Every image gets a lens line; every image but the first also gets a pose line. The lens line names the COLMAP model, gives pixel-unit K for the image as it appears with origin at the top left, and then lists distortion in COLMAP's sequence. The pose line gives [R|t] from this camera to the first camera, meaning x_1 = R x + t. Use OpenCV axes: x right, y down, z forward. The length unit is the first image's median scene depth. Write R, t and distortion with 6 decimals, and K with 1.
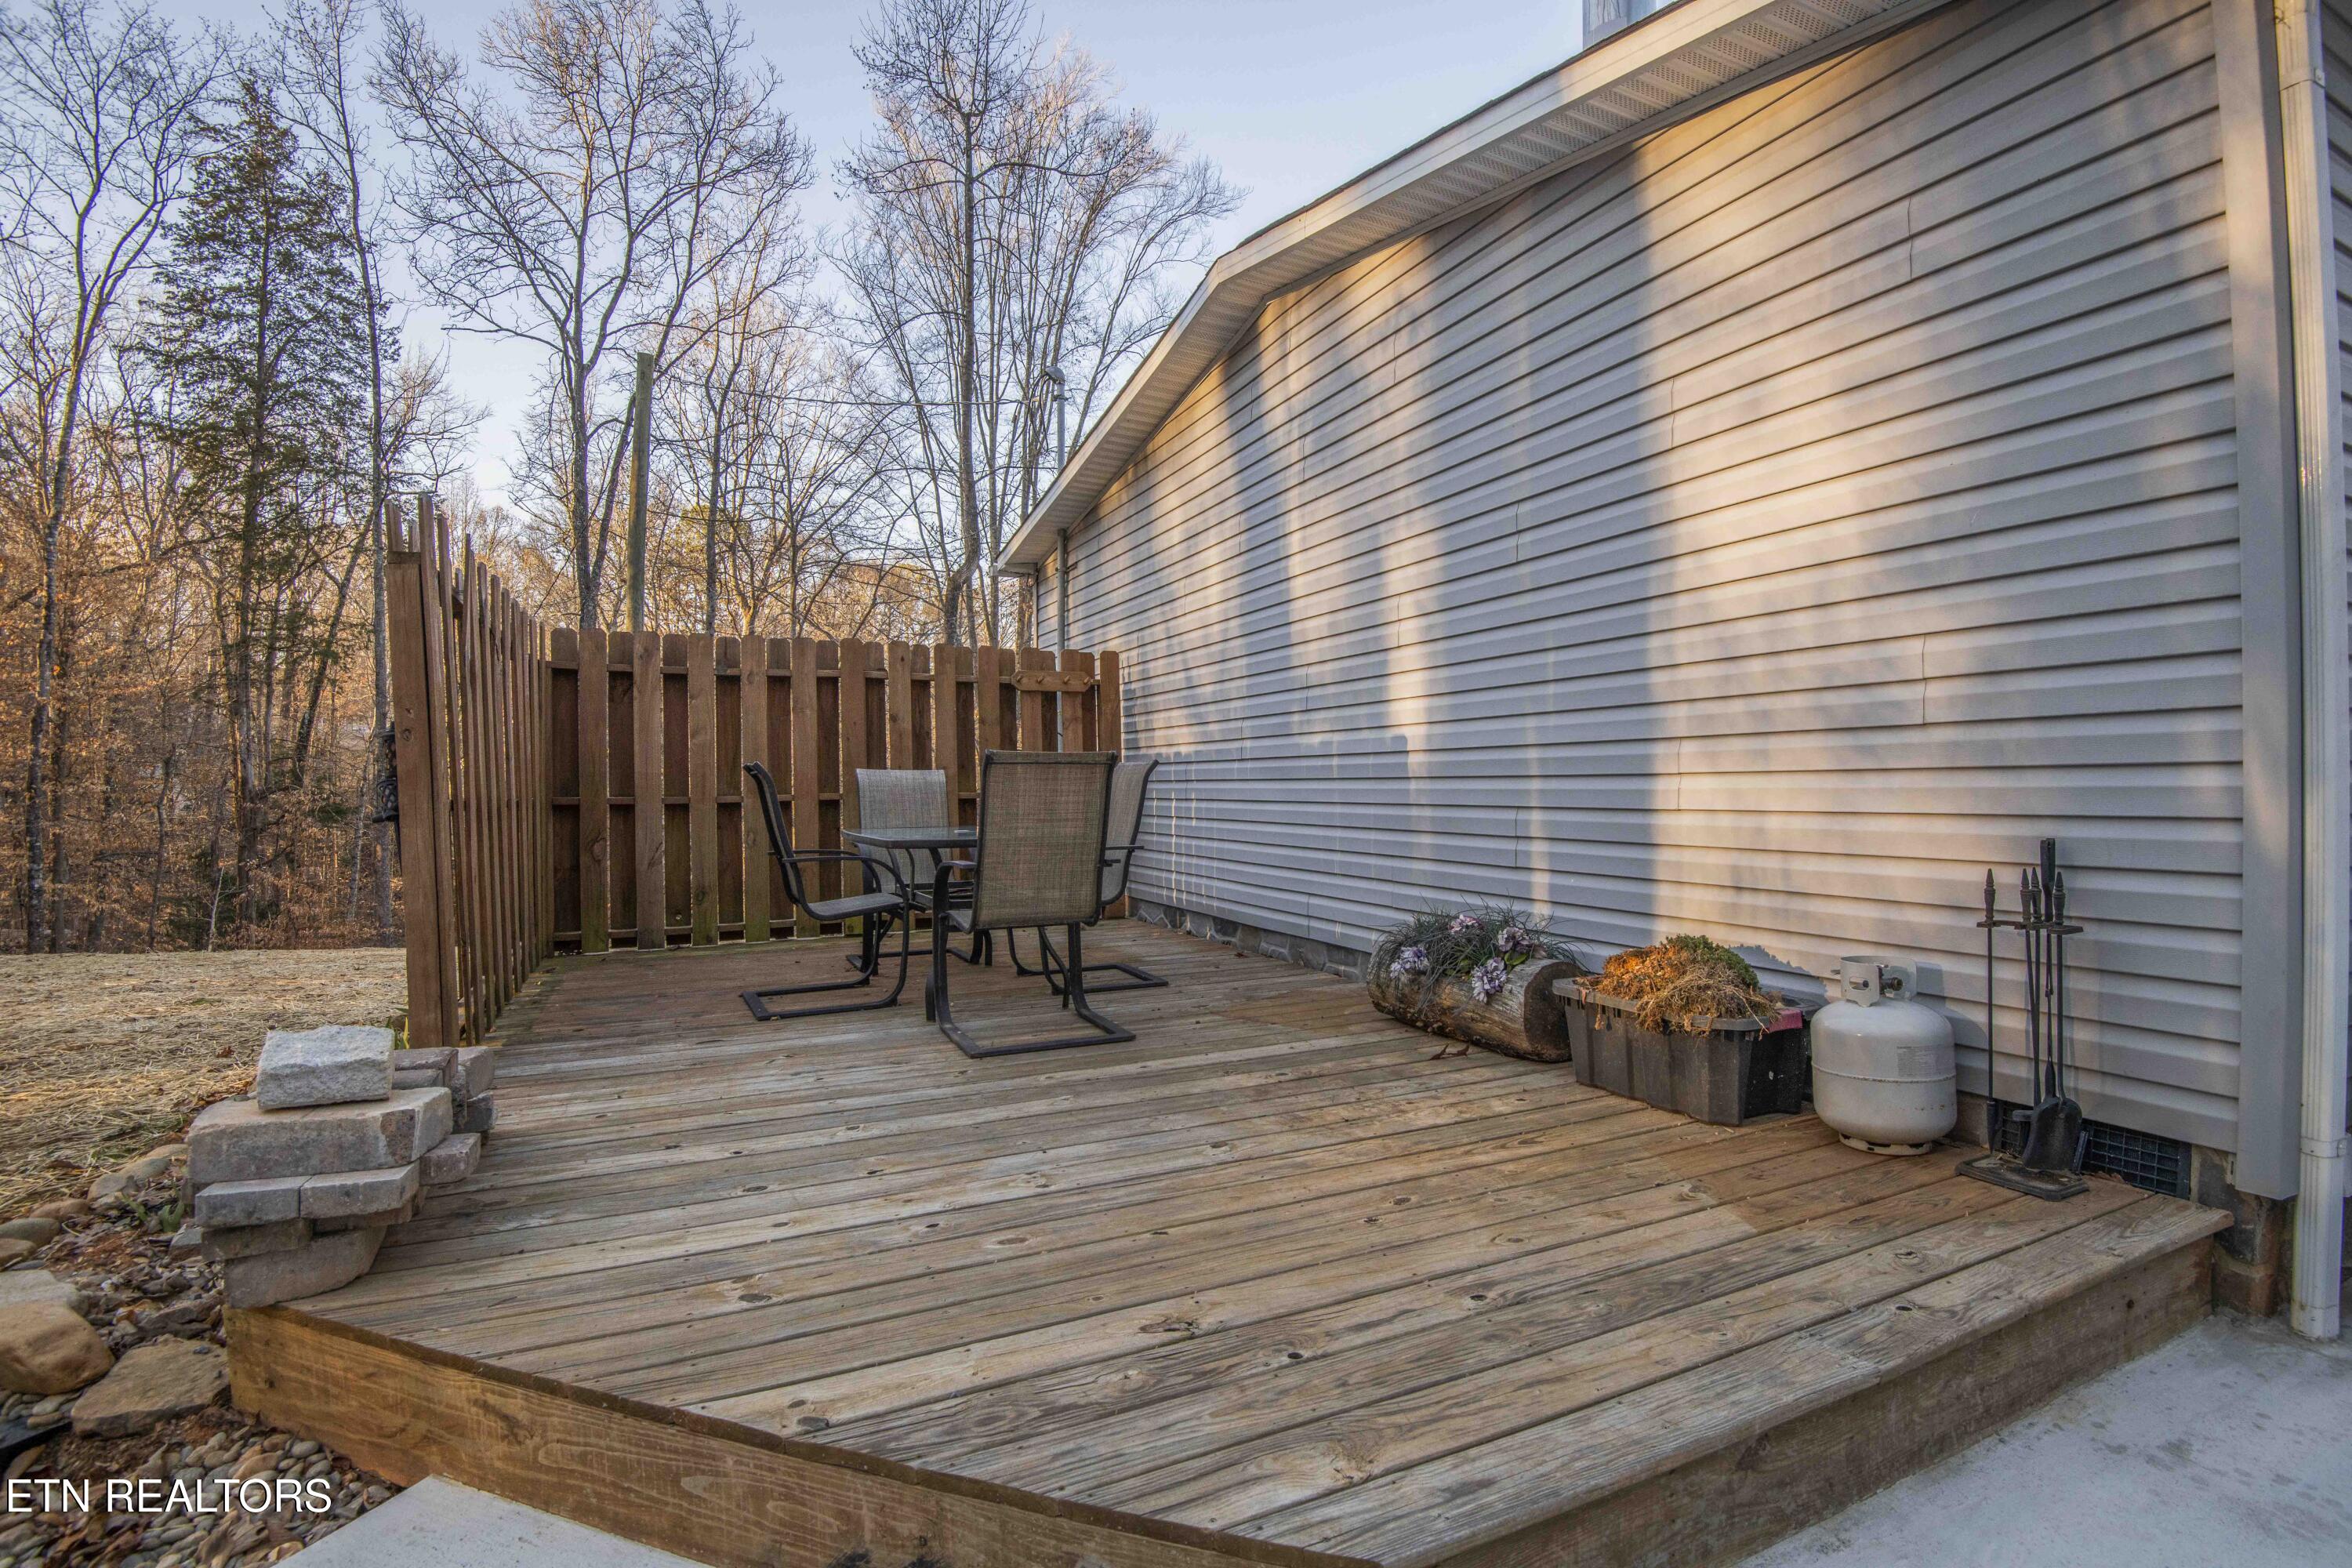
lens RADIAL K [[1085.7, 0, 1169.9], [0, 1085.7, 787.7], [0, 0, 1]] dist [-0.027719, -0.007690]
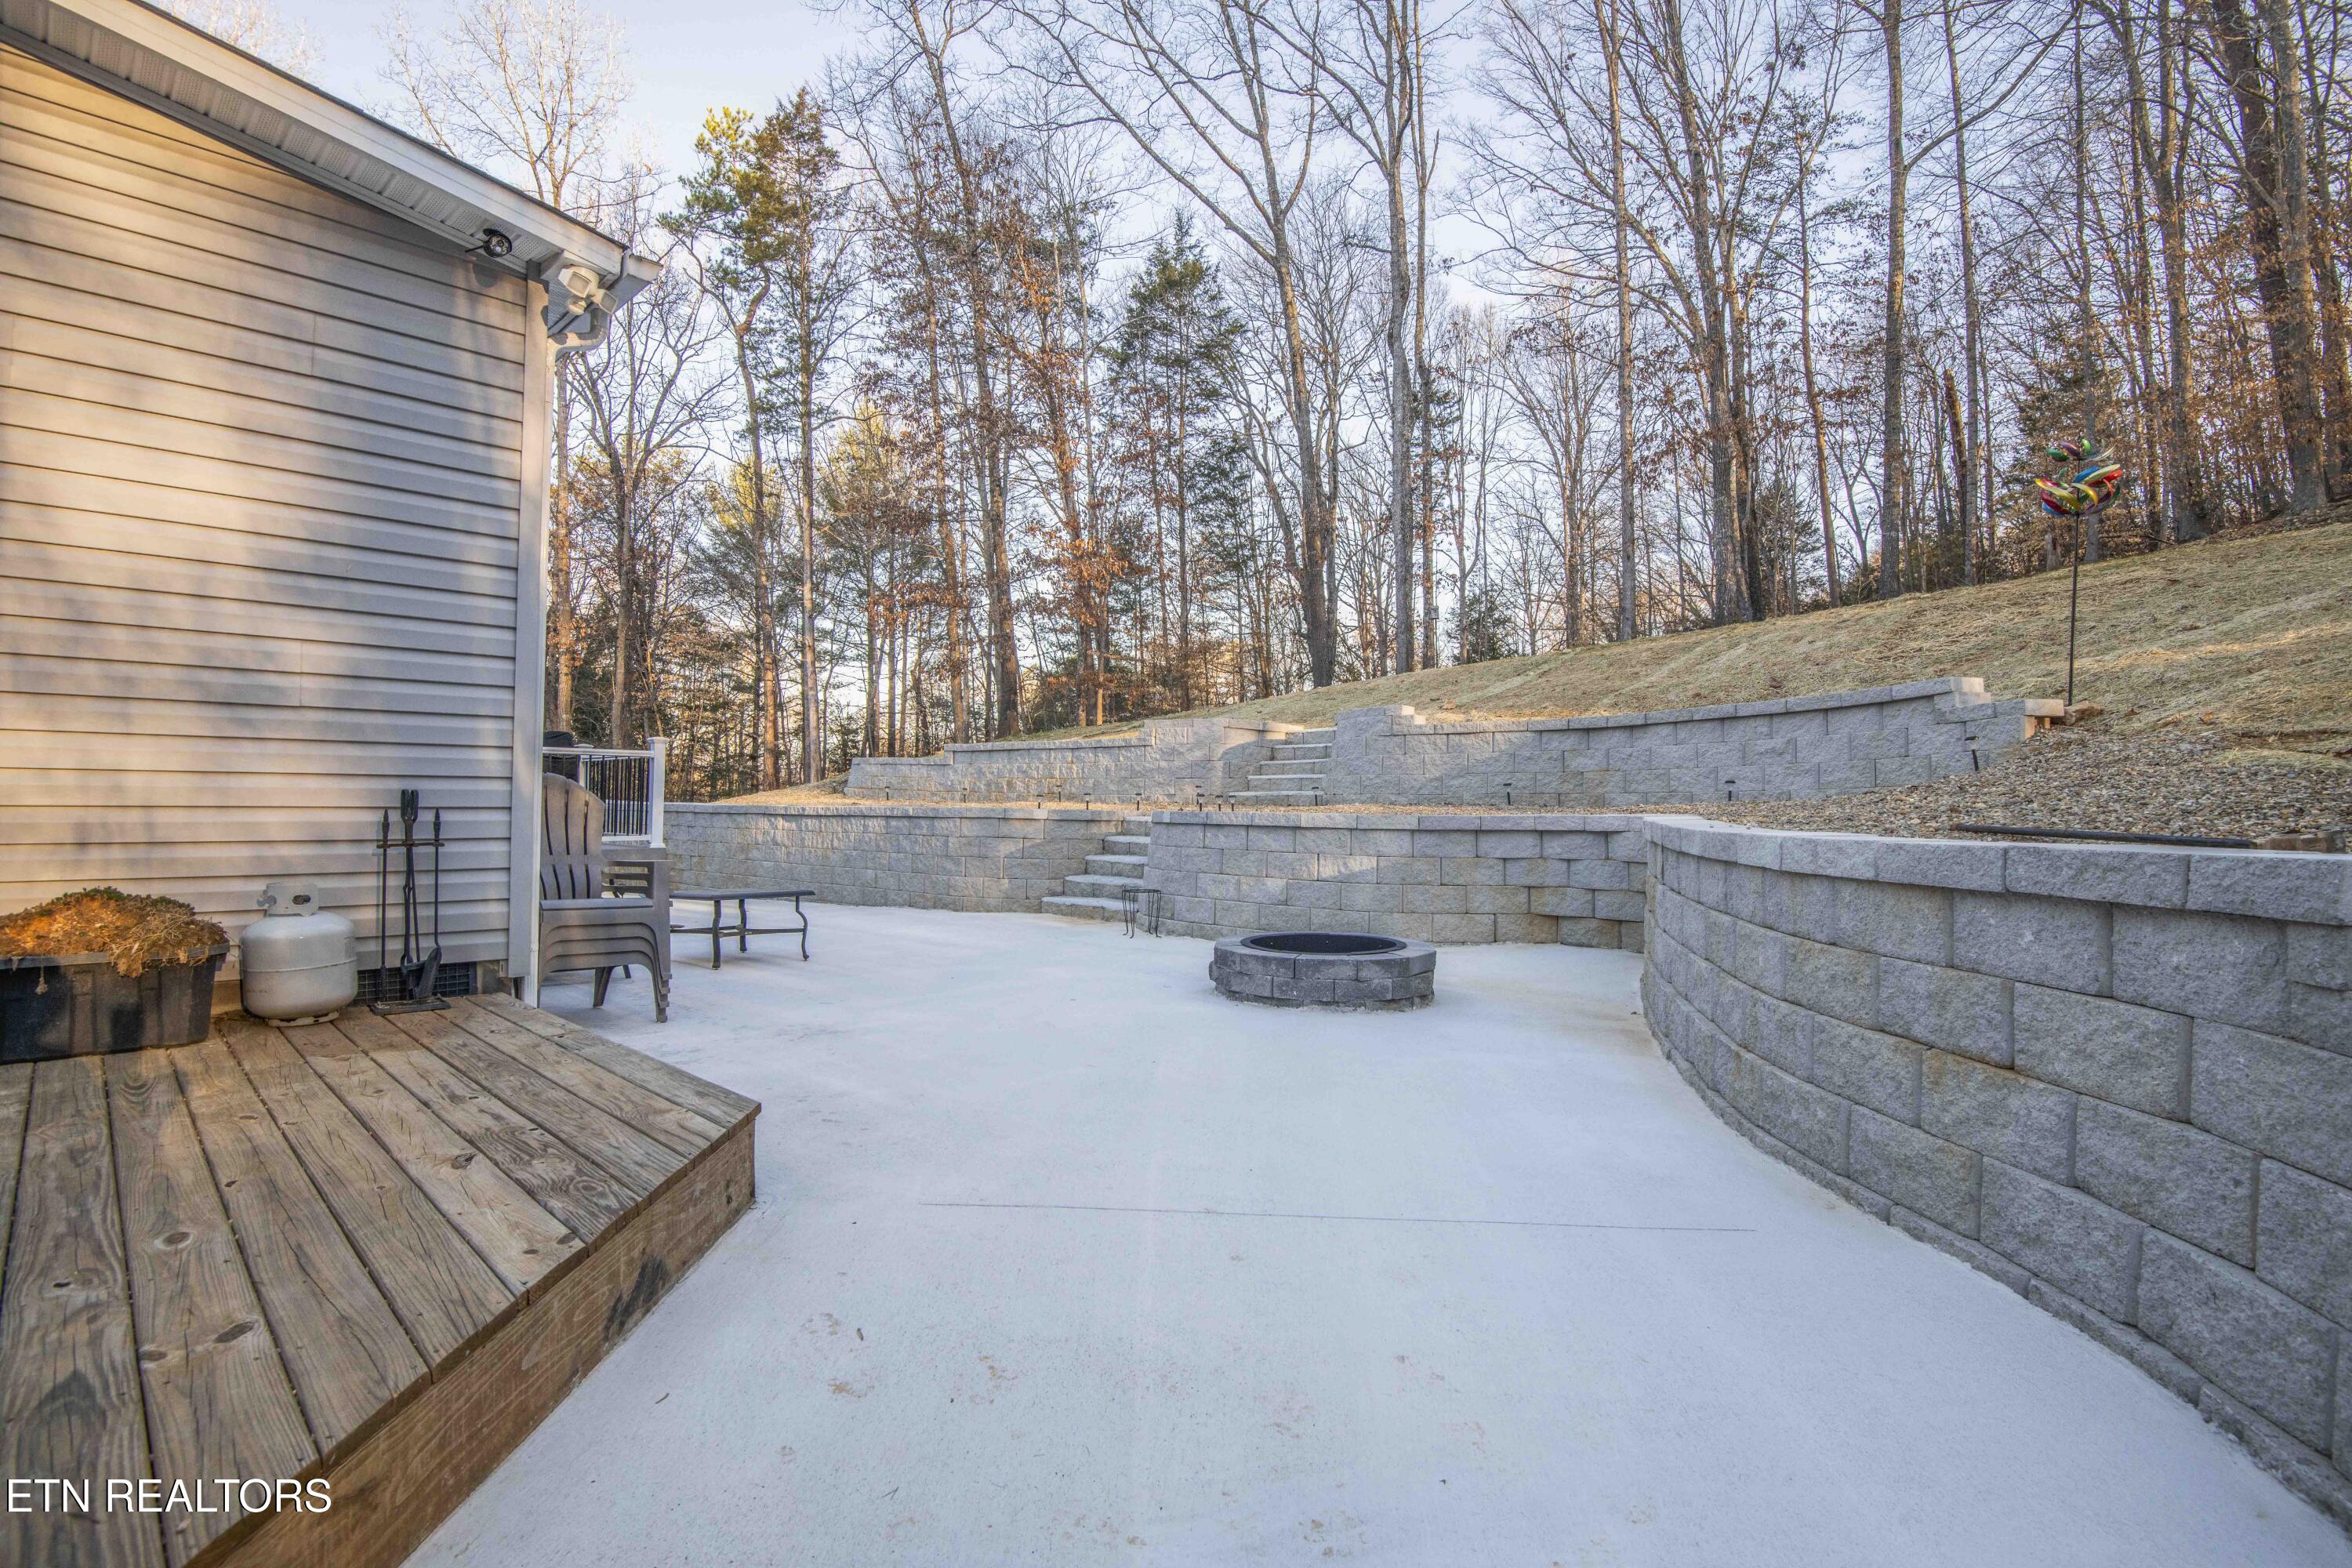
lens RADIAL K [[1099.0, 0, 1192.7], [0, 1099.0, 777.8], [0, 0, 1]] dist [-0.000737, -0.025942]
pose [[-0.364420, 0.027807, 0.930819, -1.005363], [-0.005233, 0.999477, -0.031907, 0.069960], [-0.931220, -0.016499, -0.364084, 0.470868]]
